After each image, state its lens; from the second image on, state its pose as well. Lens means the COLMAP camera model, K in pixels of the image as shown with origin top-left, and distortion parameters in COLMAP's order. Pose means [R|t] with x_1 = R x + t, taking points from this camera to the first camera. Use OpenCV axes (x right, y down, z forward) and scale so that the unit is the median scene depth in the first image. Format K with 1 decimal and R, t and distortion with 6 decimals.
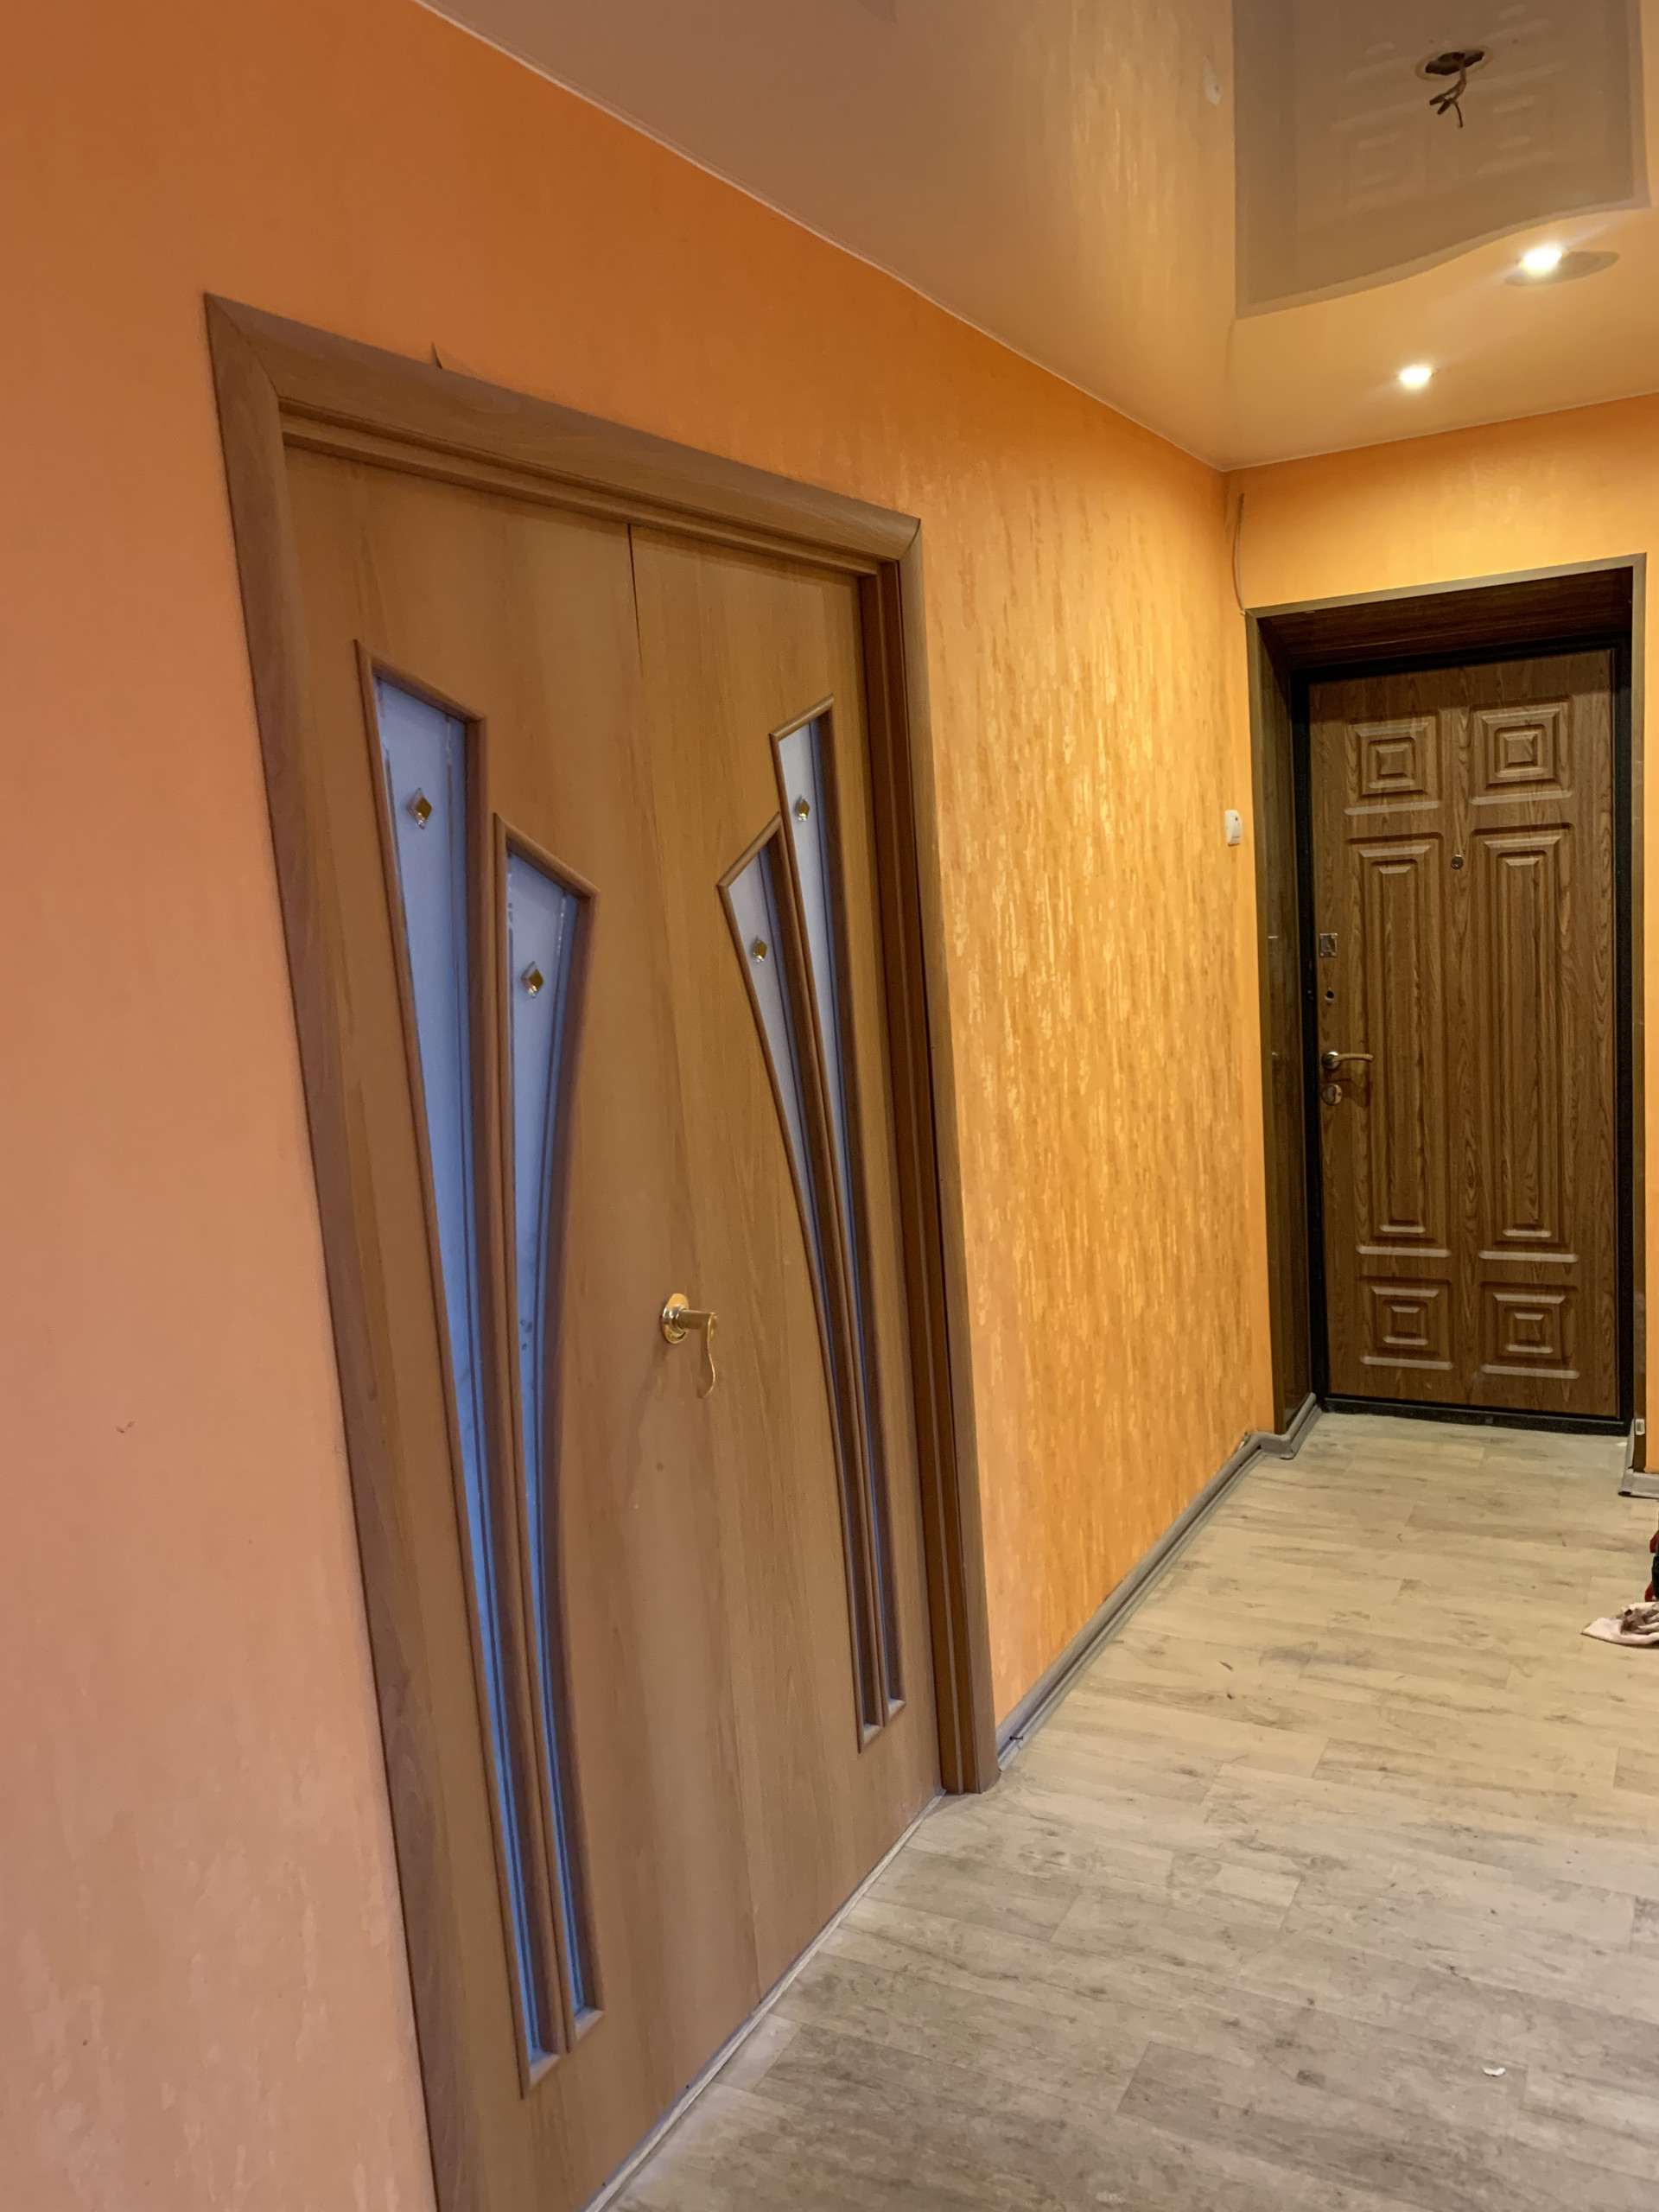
lens RADIAL K [[1718.0, 0, 829.5], [0, 1718.0, 1106.0], [0, 0, 1]] dist [0.027694, -0.009865]
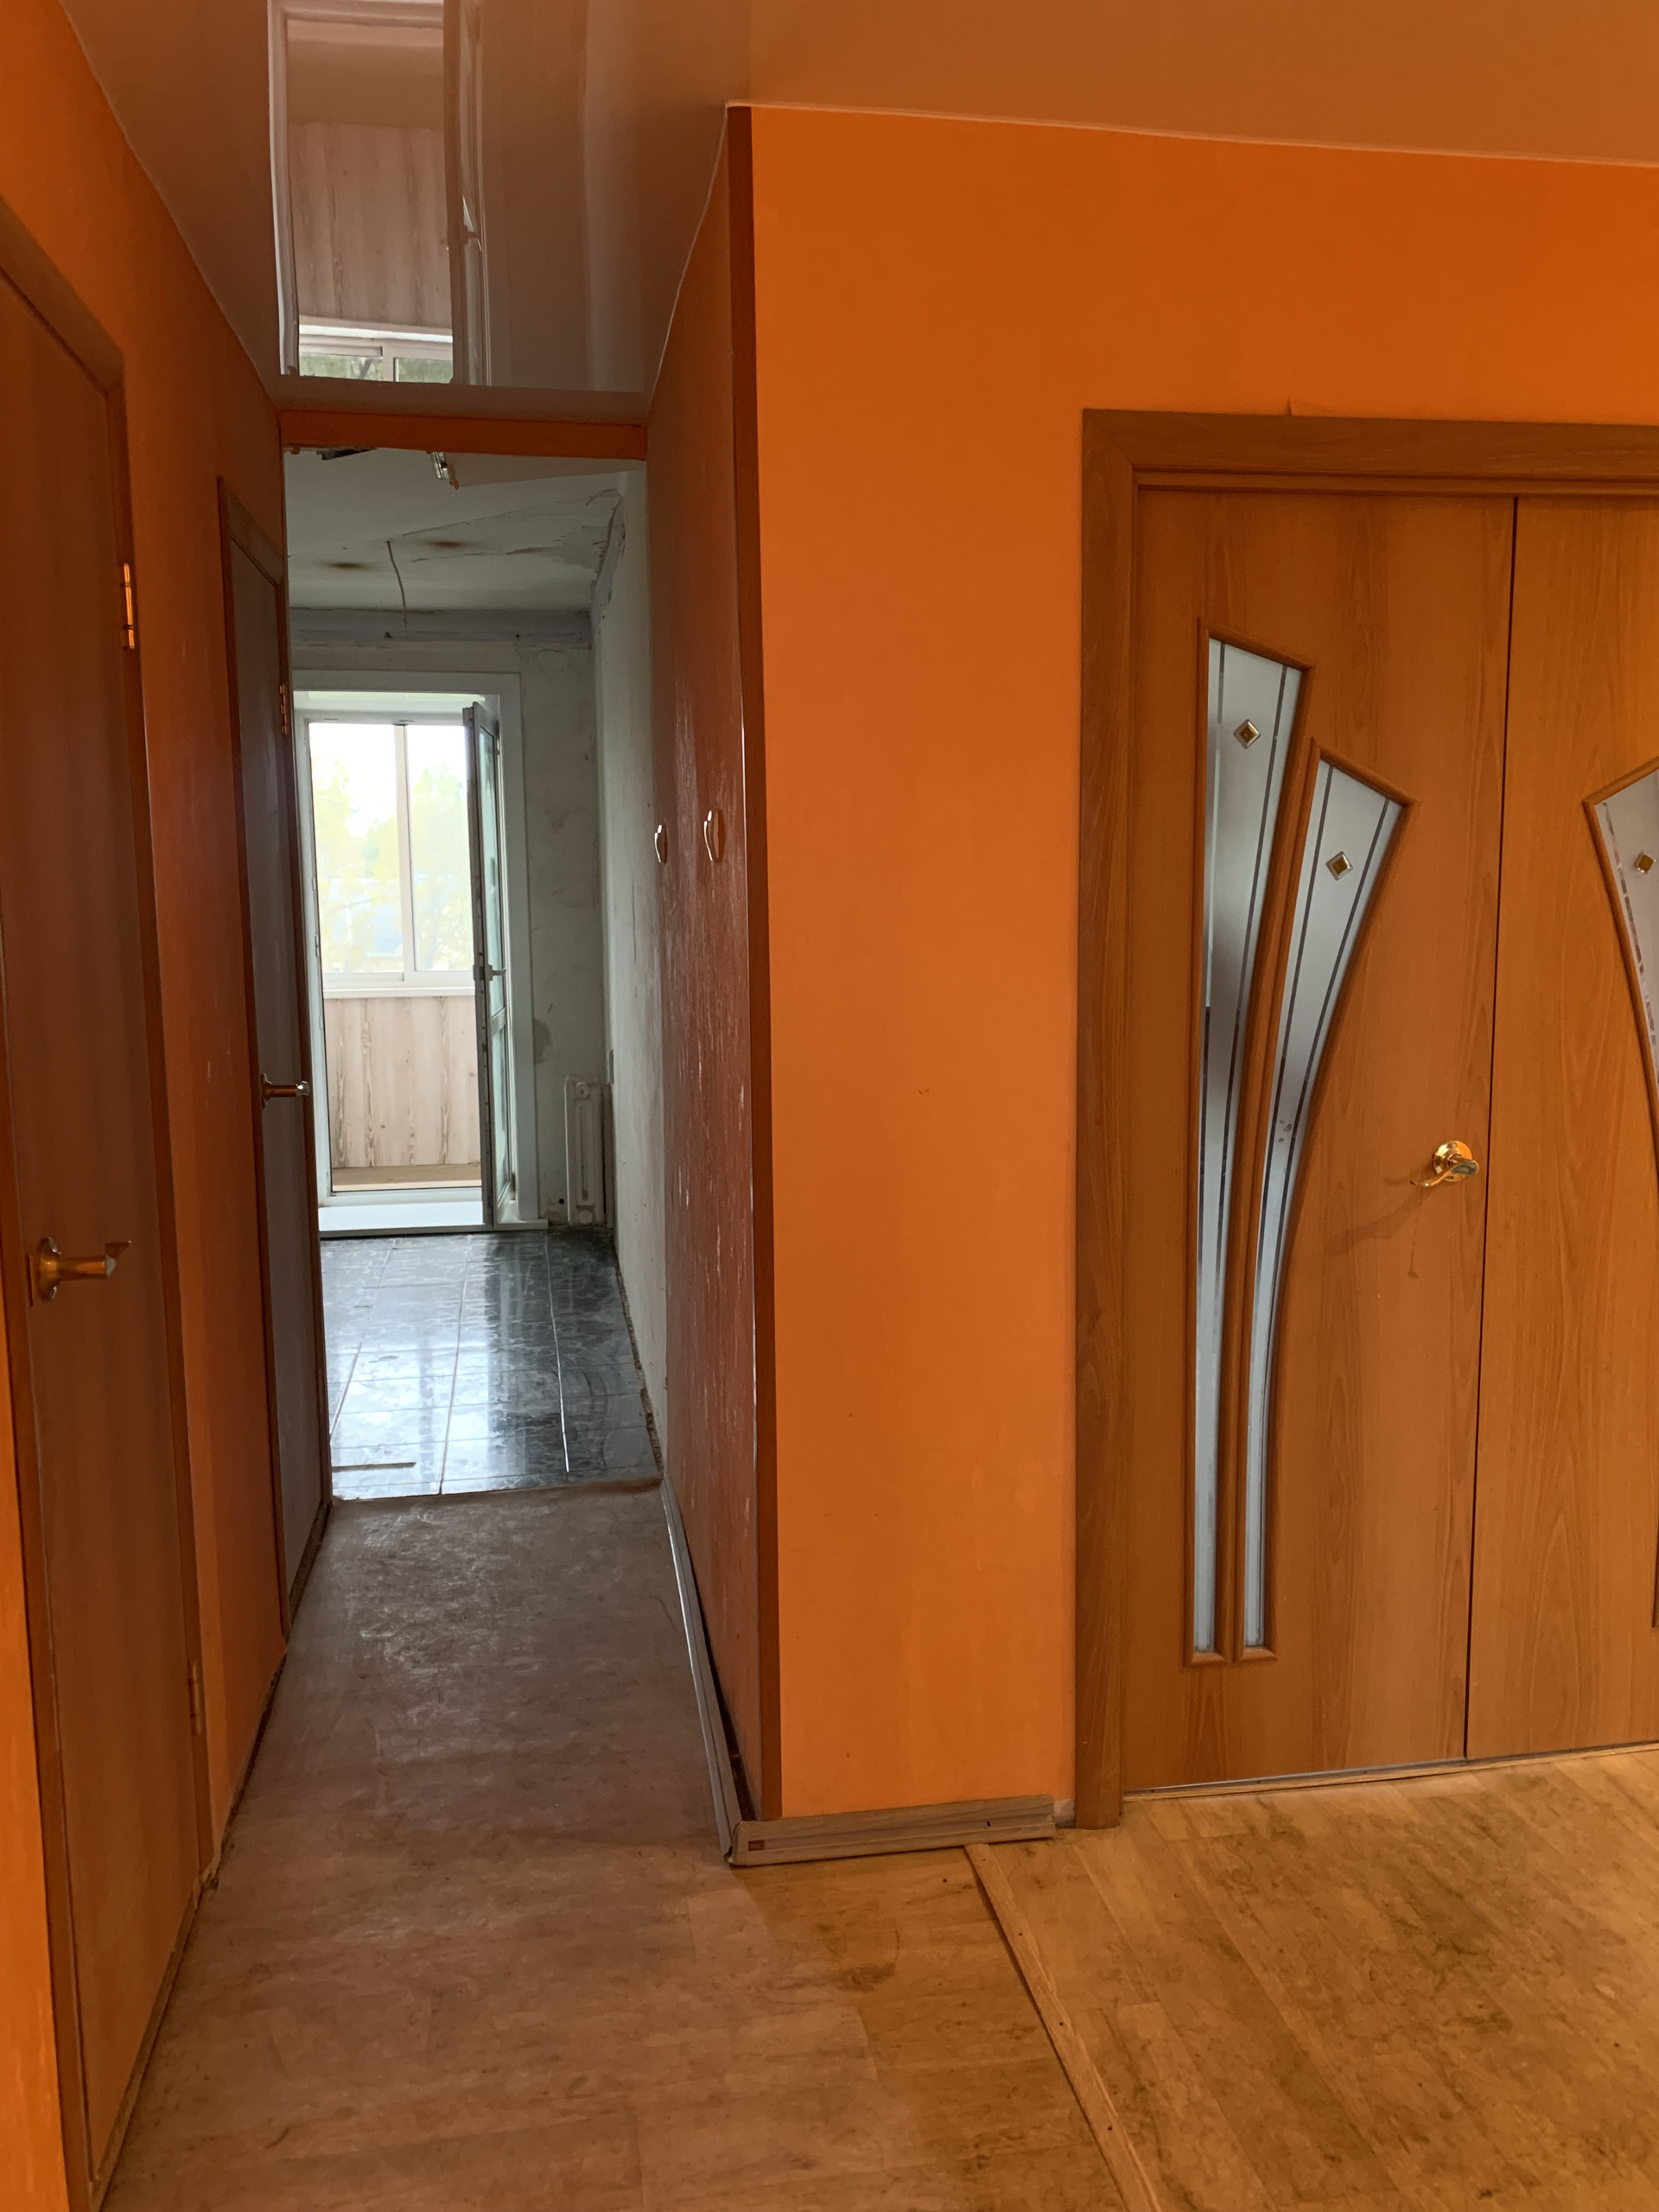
lens RADIAL K [[1718.0, 0, 829.5], [0, 1718.0, 1106.0], [0, 0, 1]] dist [0.027694, -0.009865]
pose [[0.623424, 0.167710, -0.763686, 0.570271], [-0.147070, 0.984444, 0.096132, 0.034105], [0.767928, 0.052385, 0.638391, -0.117026]]
